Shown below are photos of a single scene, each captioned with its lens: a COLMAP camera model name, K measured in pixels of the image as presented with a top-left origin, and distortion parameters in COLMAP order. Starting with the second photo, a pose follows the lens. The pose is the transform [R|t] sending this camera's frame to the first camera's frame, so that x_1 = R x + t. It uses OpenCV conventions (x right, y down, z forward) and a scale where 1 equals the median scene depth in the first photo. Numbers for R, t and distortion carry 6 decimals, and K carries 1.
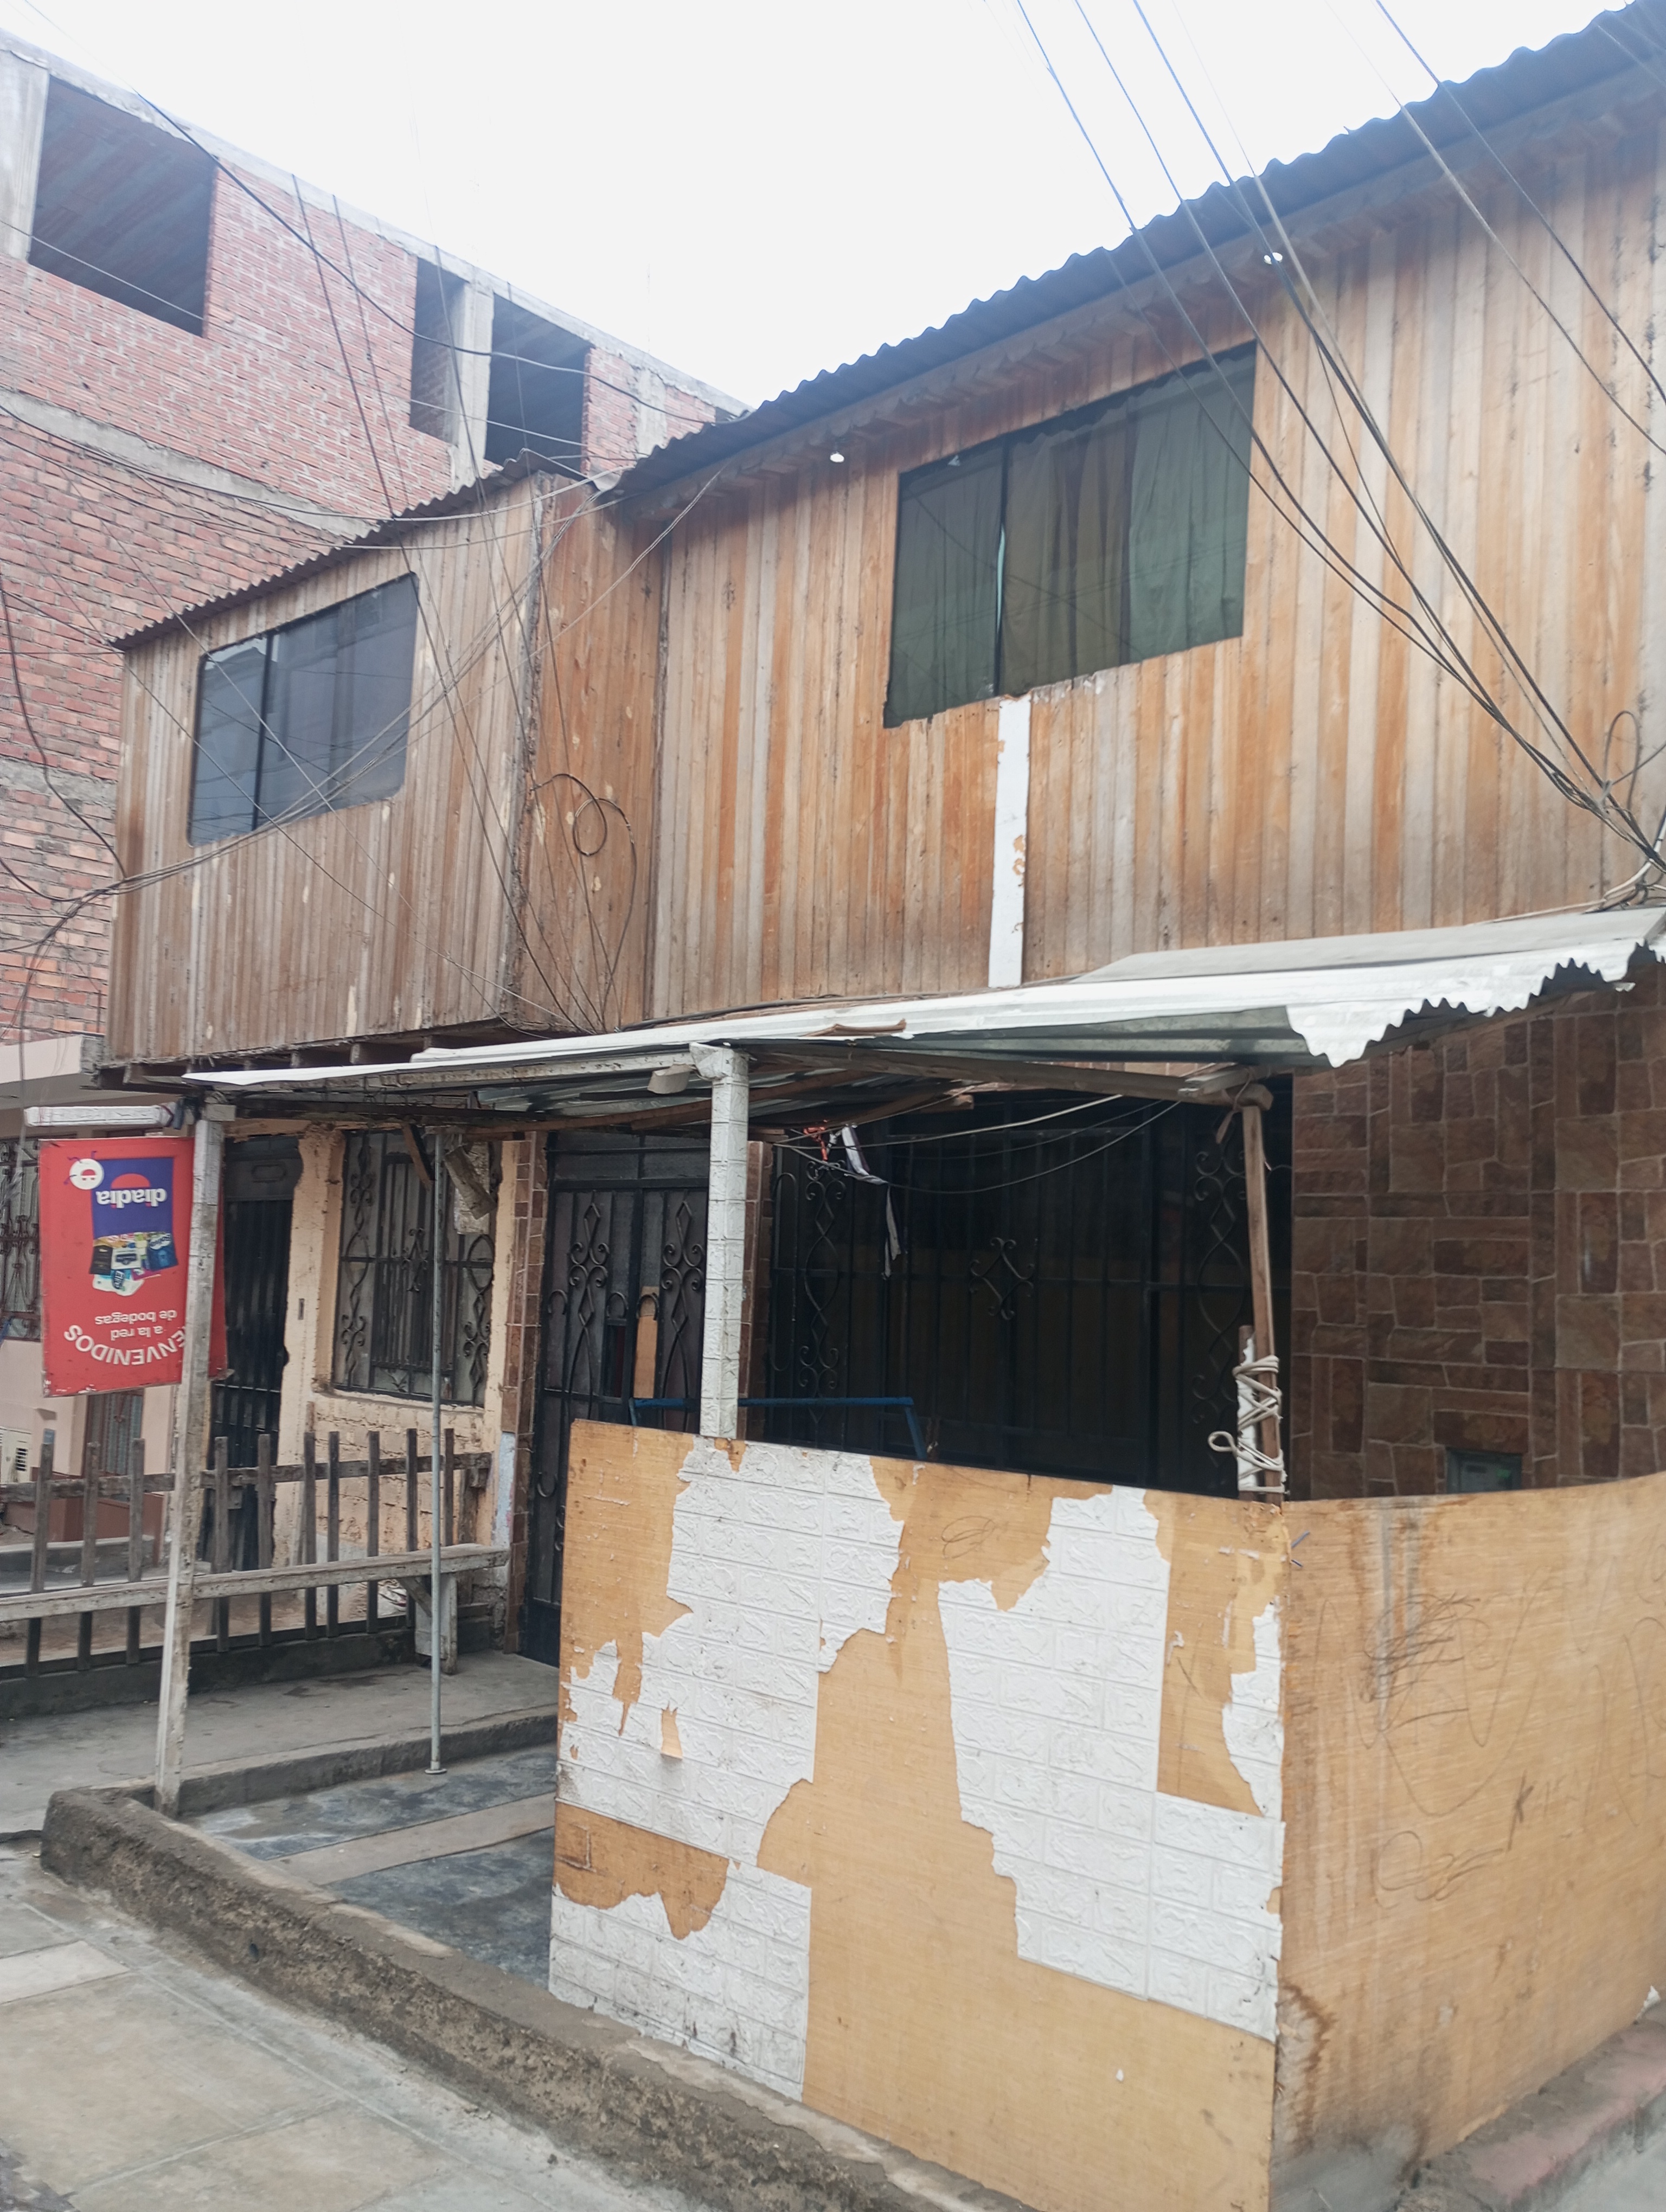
lens RADIAL K [[1815.8, 0, 828.8], [0, 1815.8, 1110.7], [0, 0, 1]] dist [0.068135, -0.083162]
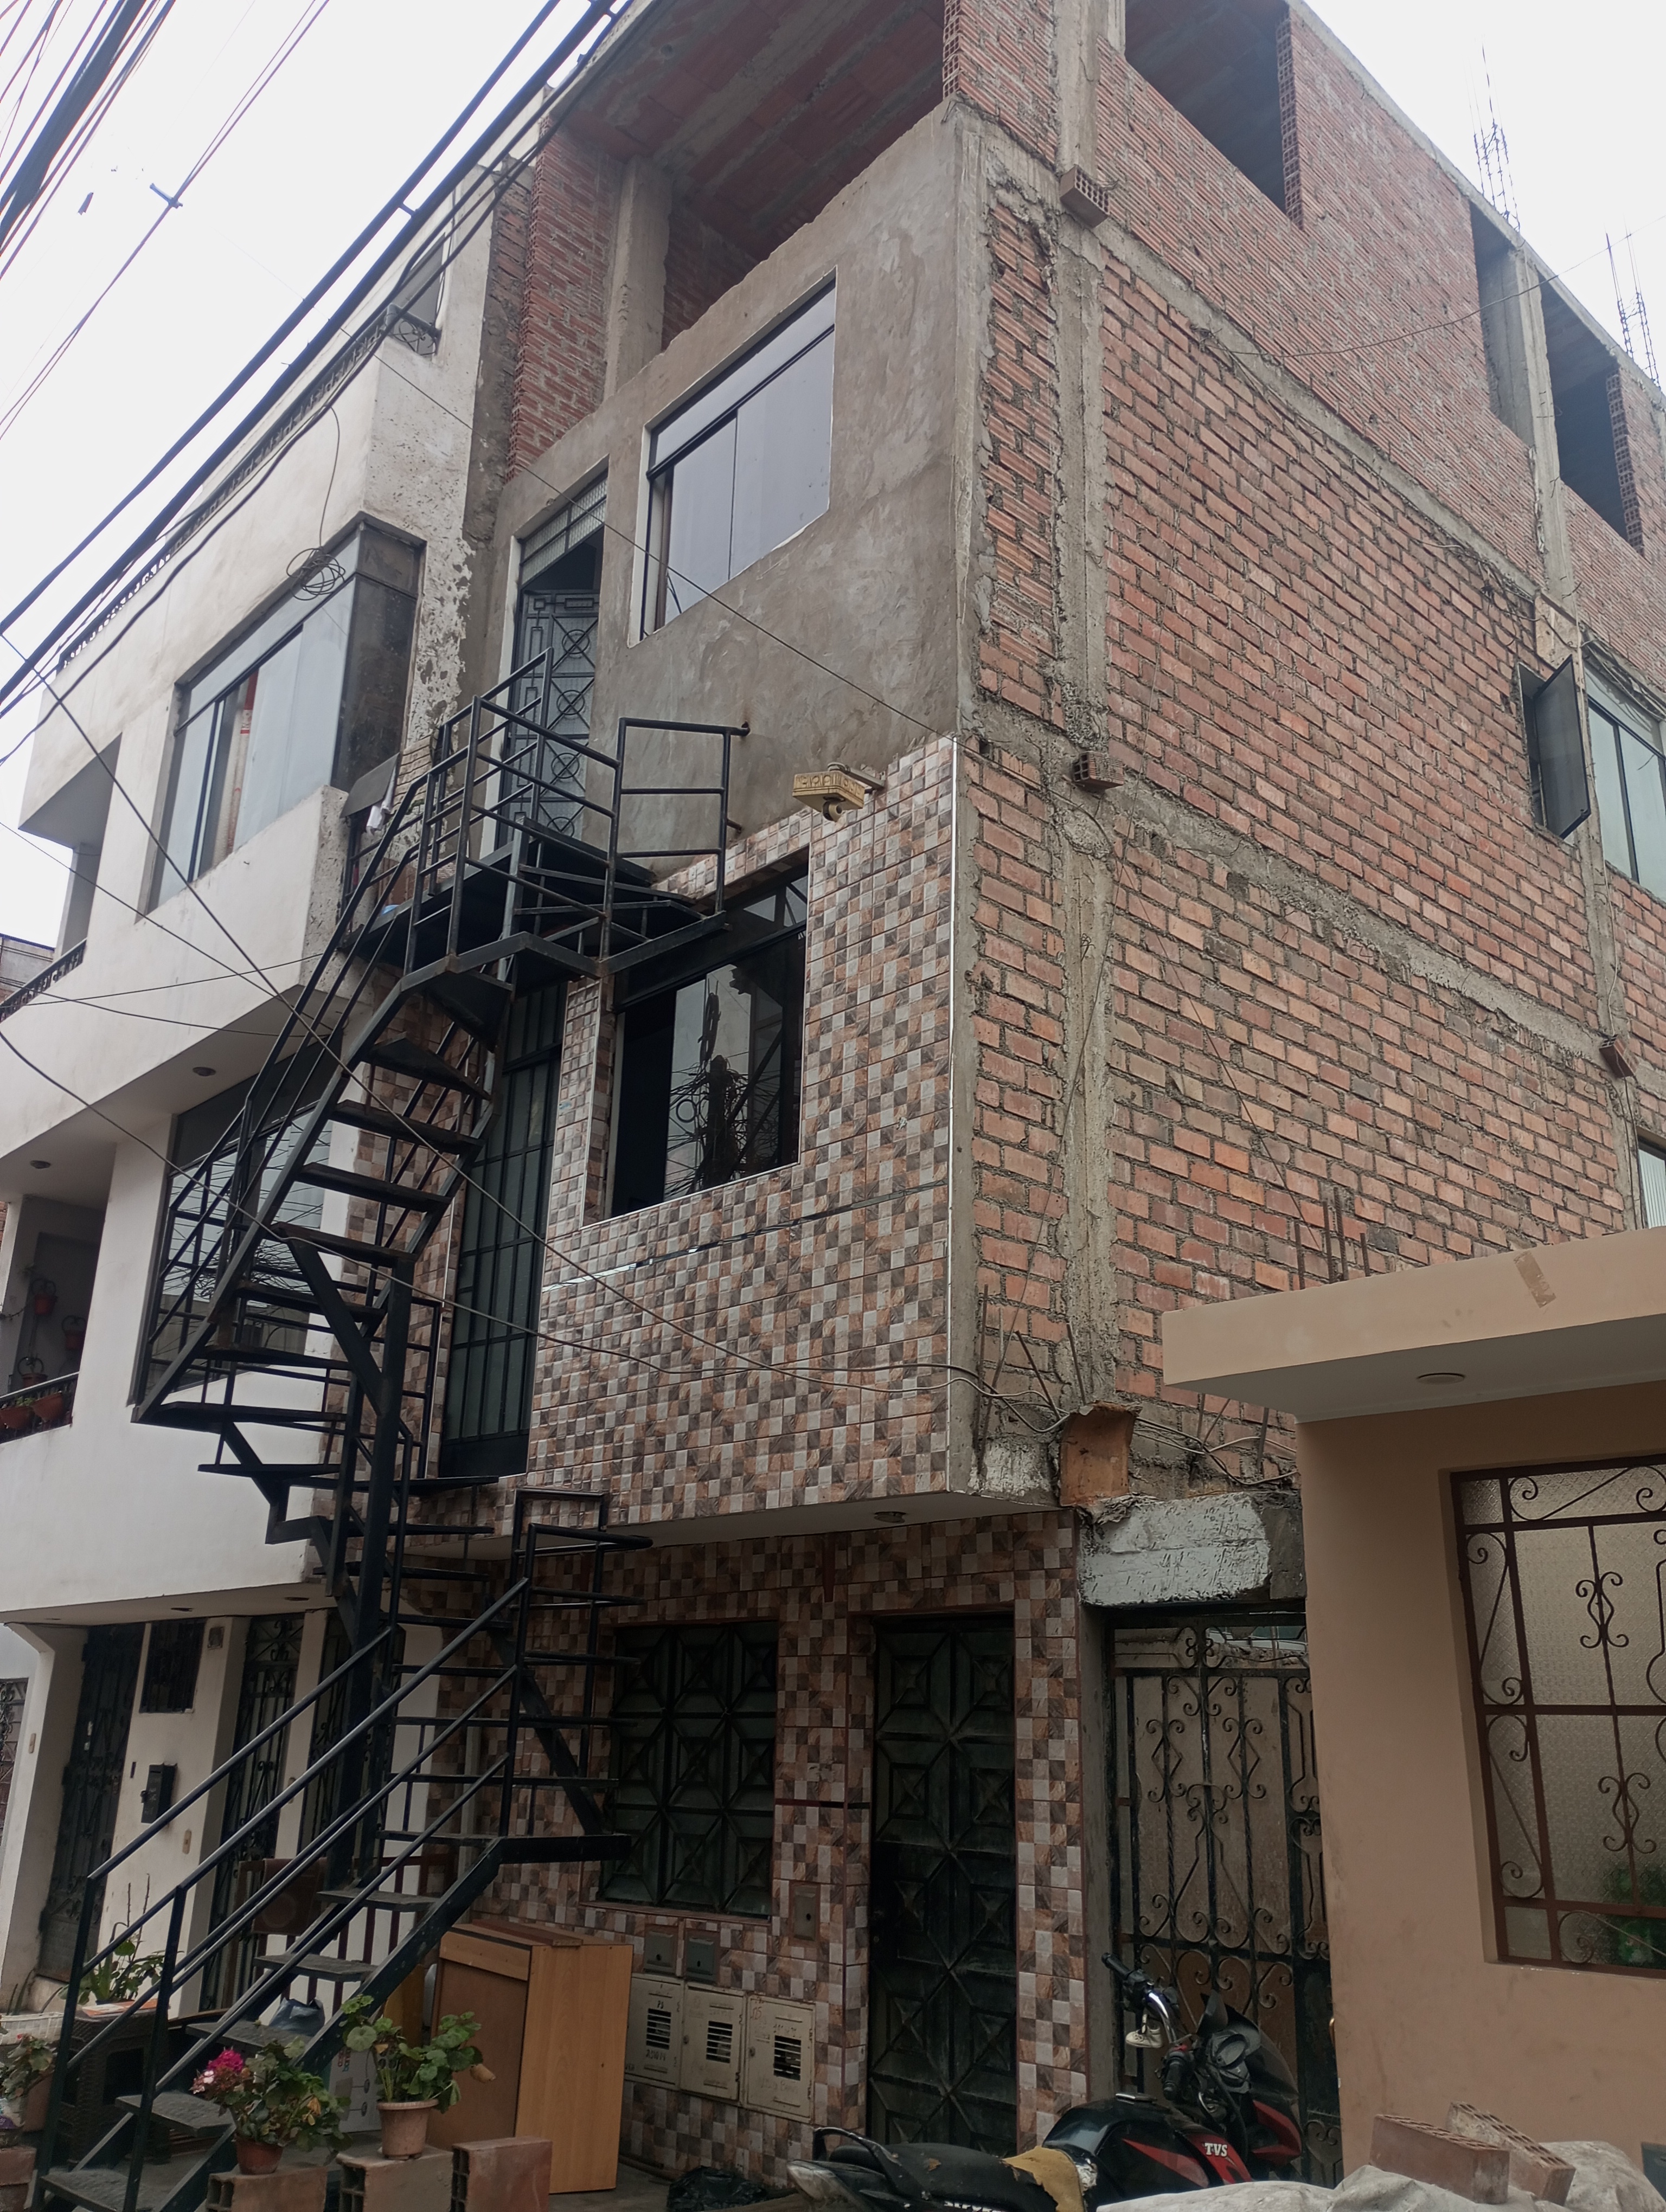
lens RADIAL K [[1815.8, 0, 839.1], [0, 1815.8, 1102.7], [0, 0, 1]] dist [0.068135, -0.083162]
pose [[0.996677, -0.037329, -0.072397, -0.496791], [0.017971, 0.967677, -0.251551, 0.033932], [0.079447, 0.249414, 0.965133, 0.476287]]
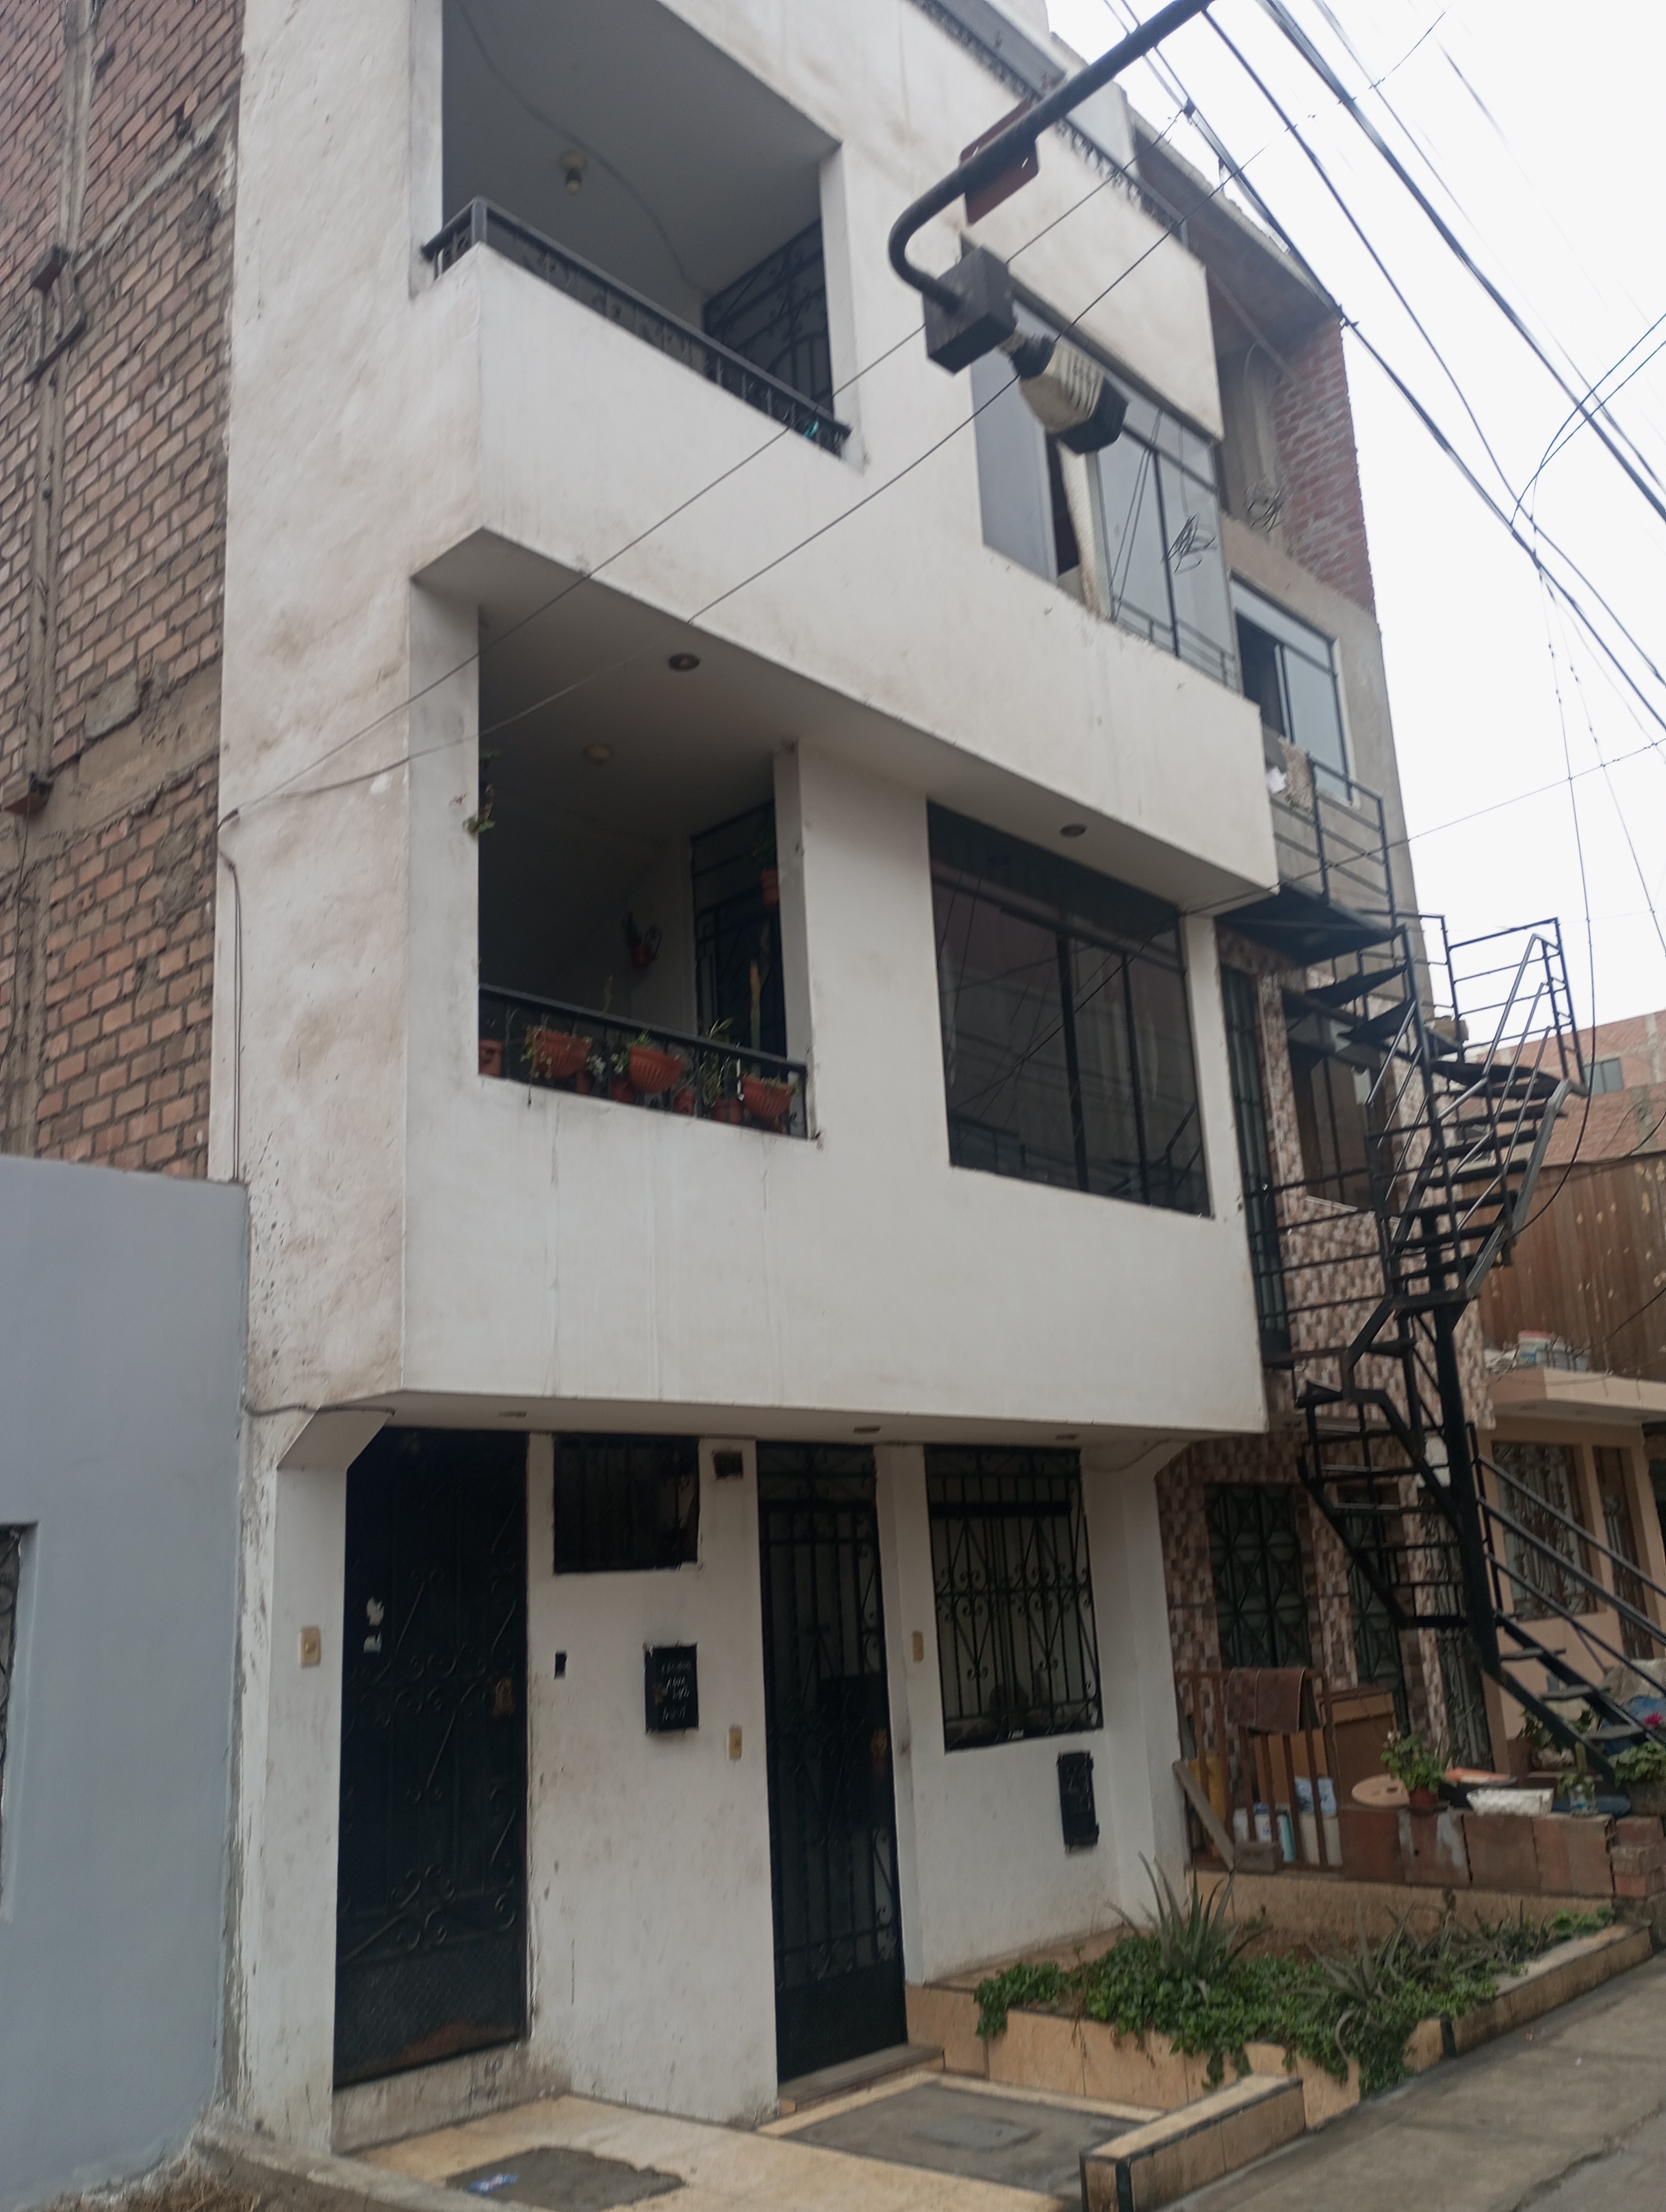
lens RADIAL K [[1815.8, 0, 827.5], [0, 1815.8, 1113.8], [0, 0, 1]] dist [0.068135, -0.083162]
pose [[0.002465, 0.216180, 0.976351, -1.390706], [-0.033346, 0.975828, -0.215980, 0.067297], [-0.999441, -0.032025, 0.009614, 1.230232]]
